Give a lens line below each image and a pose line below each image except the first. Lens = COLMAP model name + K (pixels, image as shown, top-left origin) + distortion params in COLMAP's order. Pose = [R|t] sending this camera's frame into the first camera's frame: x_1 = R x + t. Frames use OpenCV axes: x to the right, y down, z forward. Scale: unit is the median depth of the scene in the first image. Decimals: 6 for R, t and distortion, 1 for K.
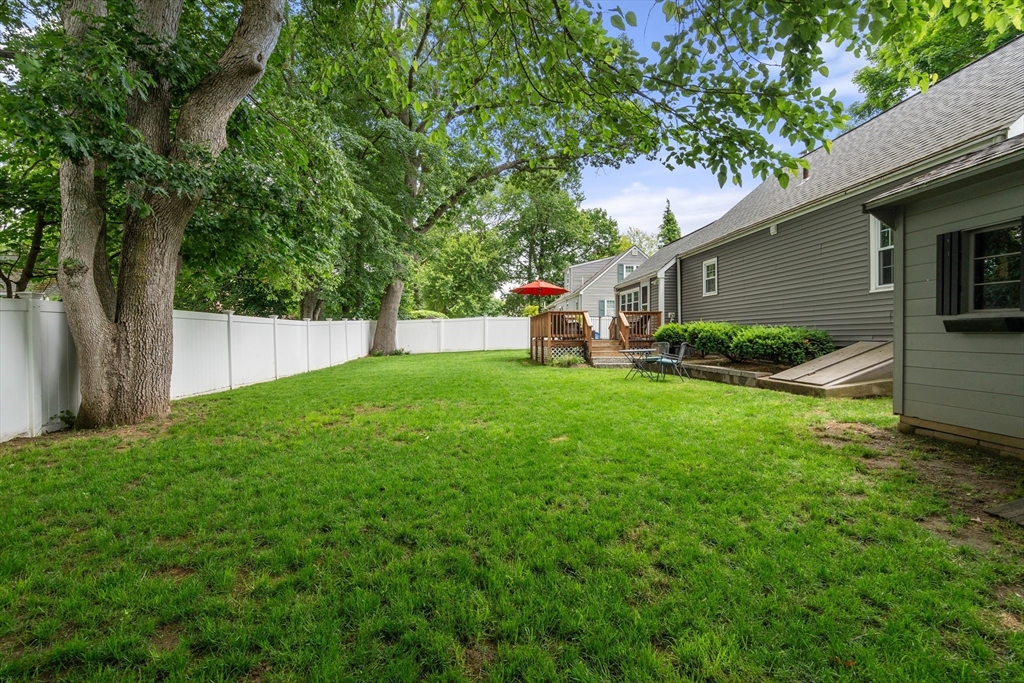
lens RADIAL K [[463.7, 0, 512.0], [0, 463.7, 341.5], [0, 0, 1]] dist [-0.015655, 0.000088]
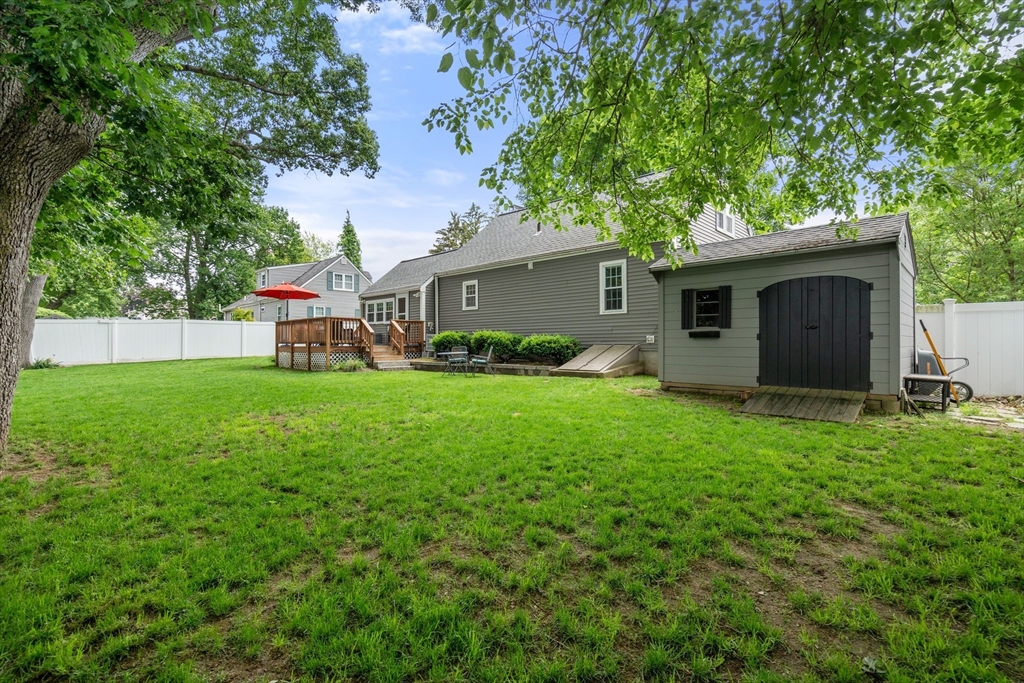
lens RADIAL K [[462.4, 0, 512.0], [0, 462.4, 341.5], [0, 0, 1]] dist [-0.000933, -0.000010]
pose [[0.747771, 0.005706, 0.663932, -0.306520], [0.007049, 0.999839, -0.016531, 0.007732], [-0.663919, 0.017041, 0.747610, -0.006931]]
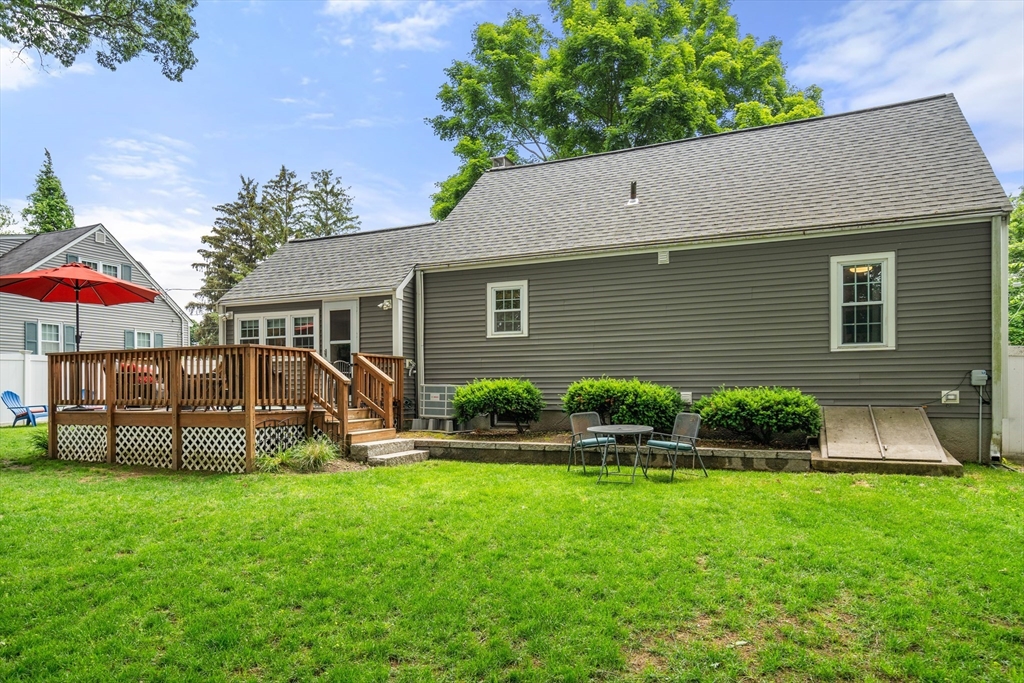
lens RADIAL K [[635.7, 0, 519.1], [0, 635.7, 393.2], [0, 0, 1]] dist [0.017920, 0.000985]
pose [[0.480203, -0.005403, 0.877141, -0.342300], [0.012903, 0.999916, -0.000904, -0.018511], [-0.877063, 0.011752, 0.480232, 0.537654]]
